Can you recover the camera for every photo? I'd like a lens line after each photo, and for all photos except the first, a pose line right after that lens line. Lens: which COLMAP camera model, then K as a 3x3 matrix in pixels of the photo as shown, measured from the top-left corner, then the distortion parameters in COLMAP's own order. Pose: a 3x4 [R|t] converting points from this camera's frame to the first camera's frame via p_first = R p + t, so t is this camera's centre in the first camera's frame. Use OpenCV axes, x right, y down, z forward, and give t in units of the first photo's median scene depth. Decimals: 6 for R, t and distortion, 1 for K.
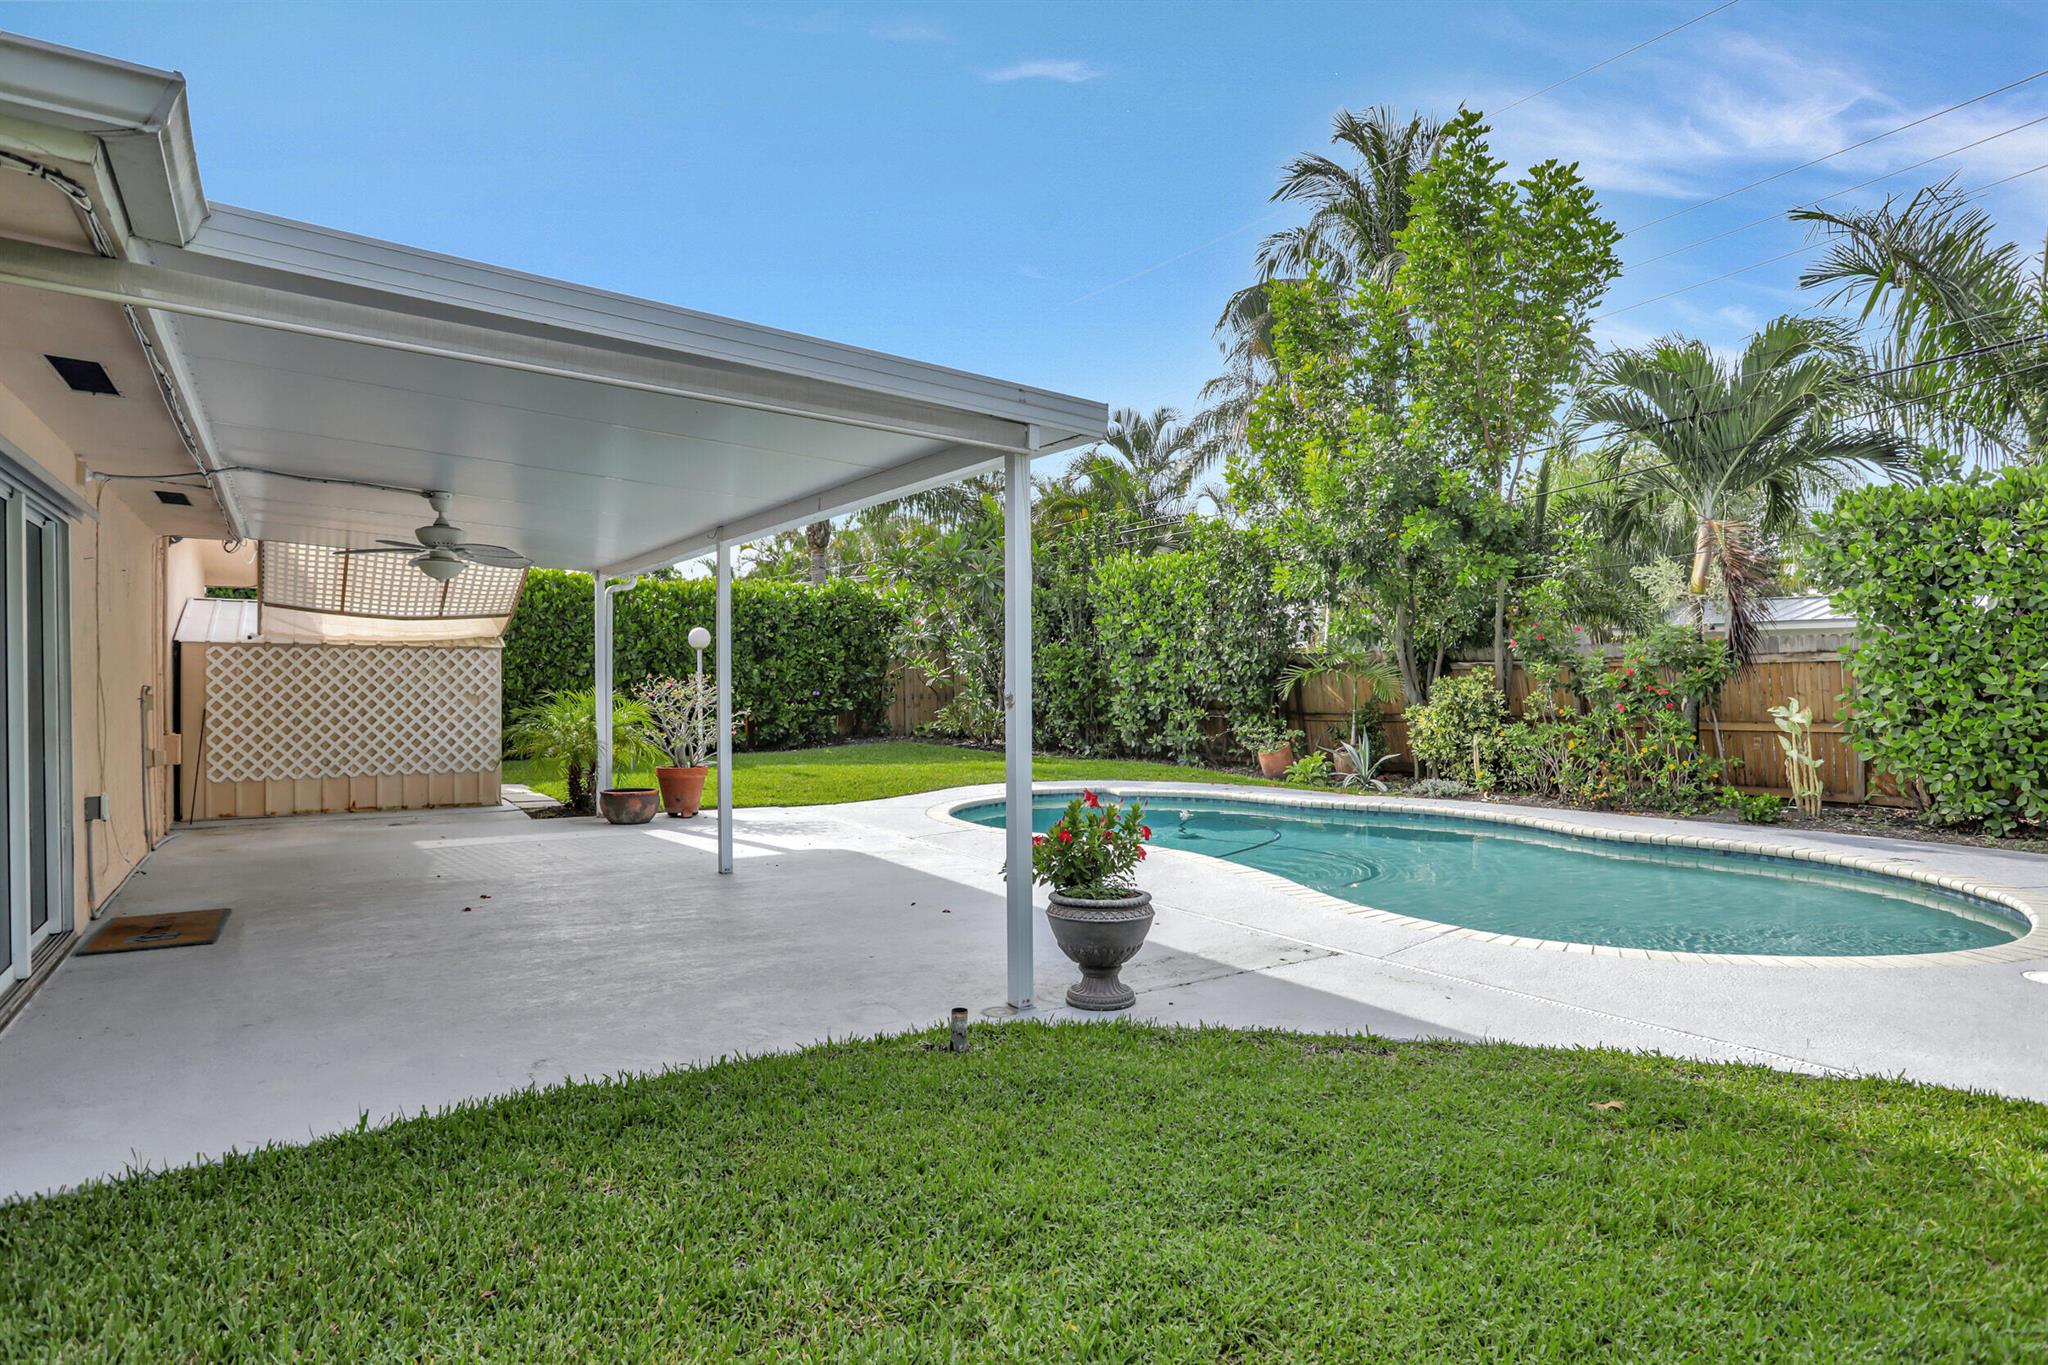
lens RADIAL K [[1129.1, 0, 1022.4], [0, 1129.1, 691.2], [0, 0, 1]] dist [-0.066702, 0.042552]
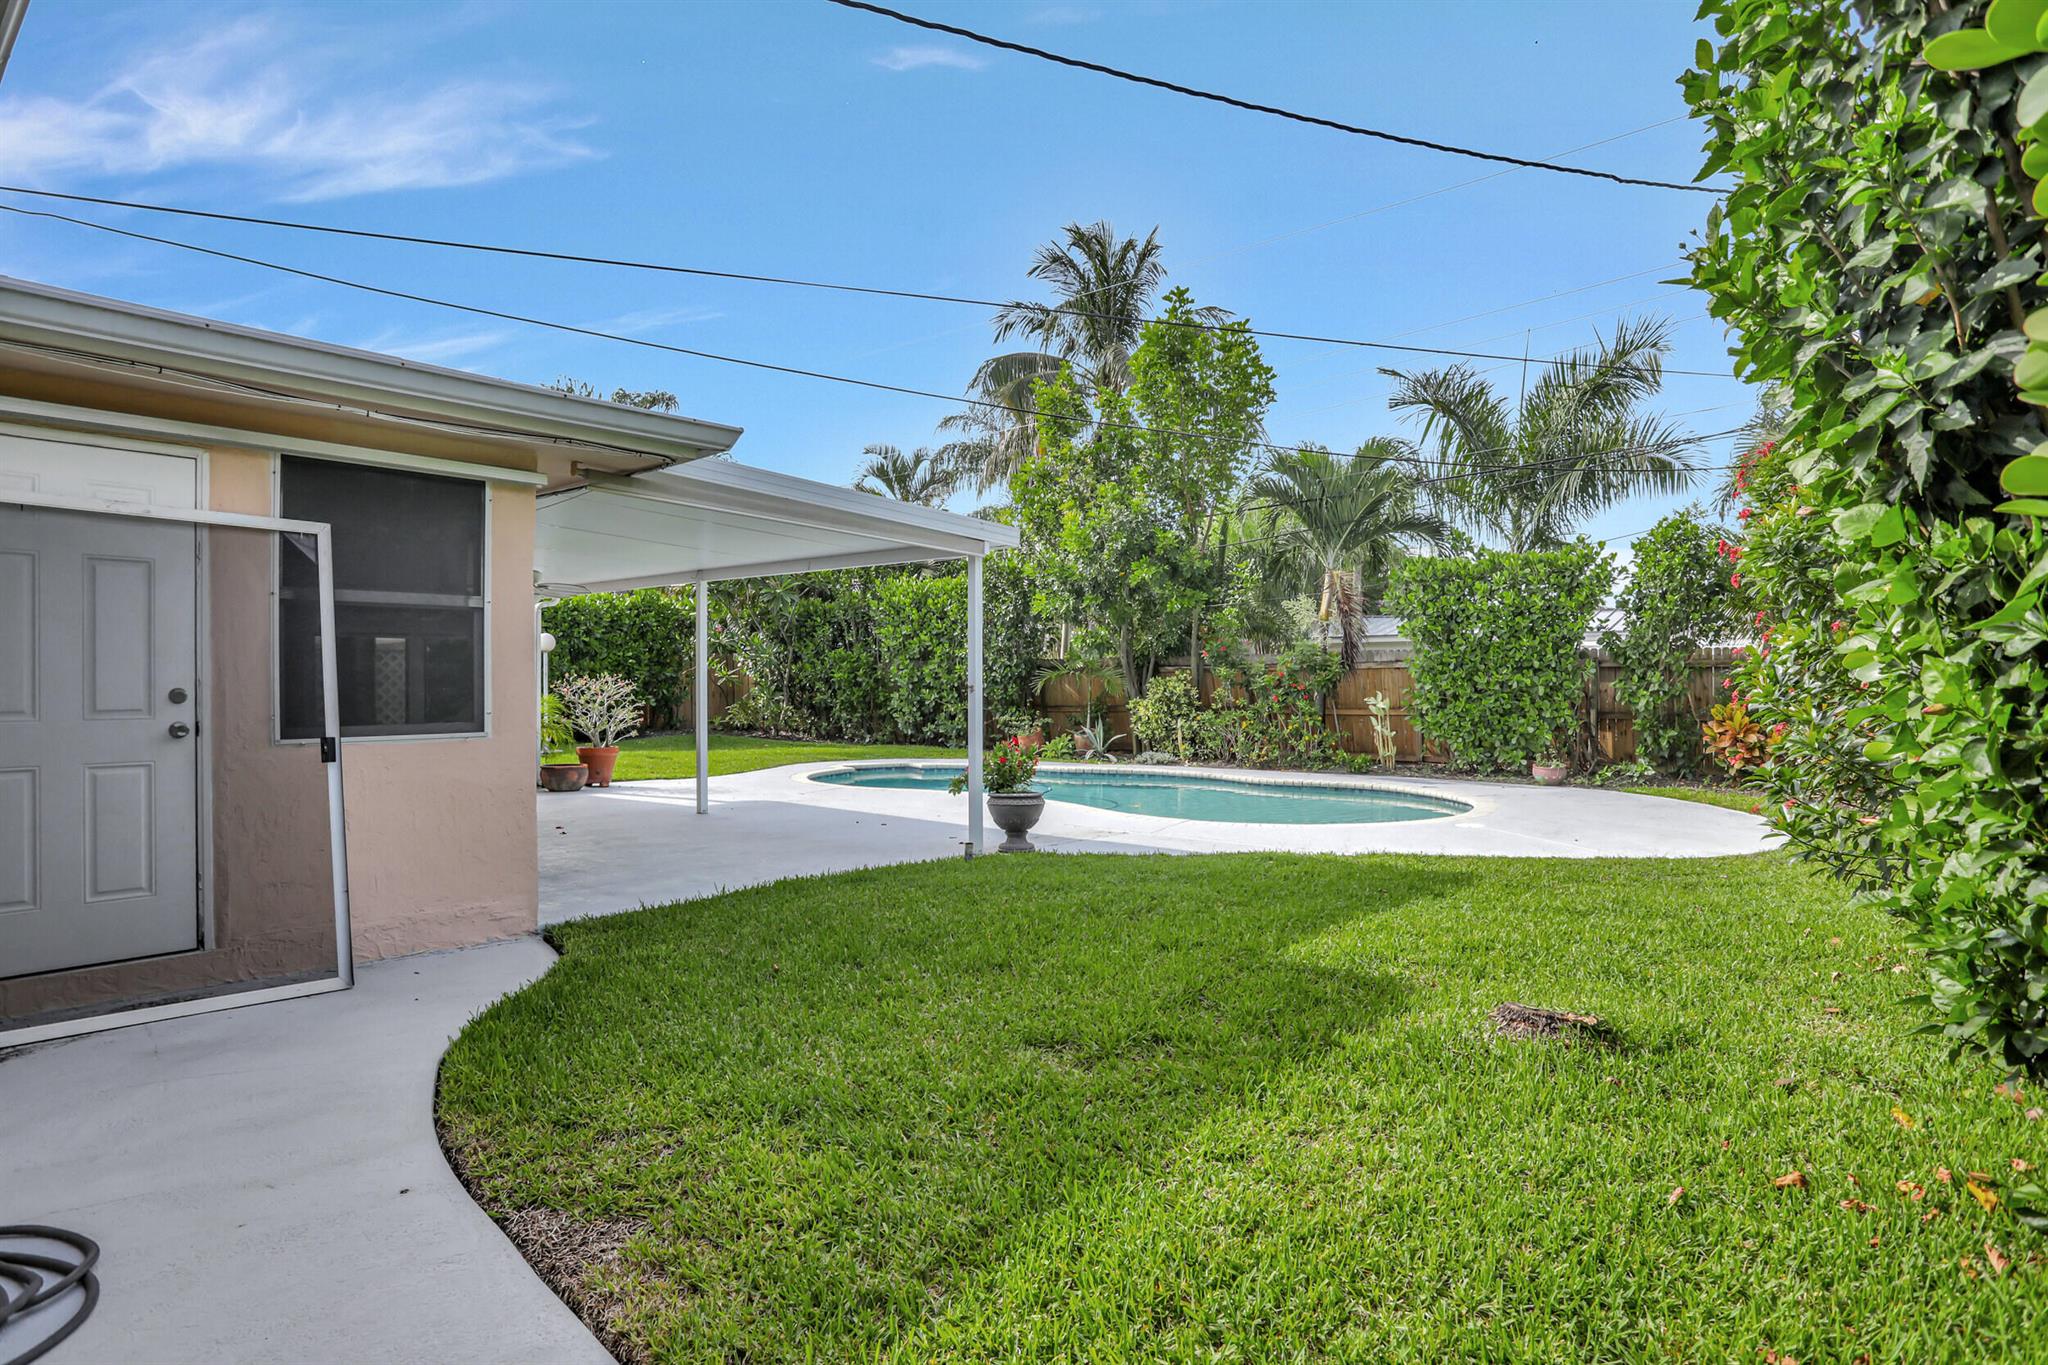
lens RADIAL K [[1129.1, 0, 1022.4], [0, 1129.1, 691.2], [0, 0, 1]] dist [-0.066702, 0.042552]
pose [[0.964142, -0.001174, 0.265383, -0.152484], [0.001298, 0.999999, -0.000290, 0.004264], [-0.265382, 0.000624, 0.964143, -0.294914]]
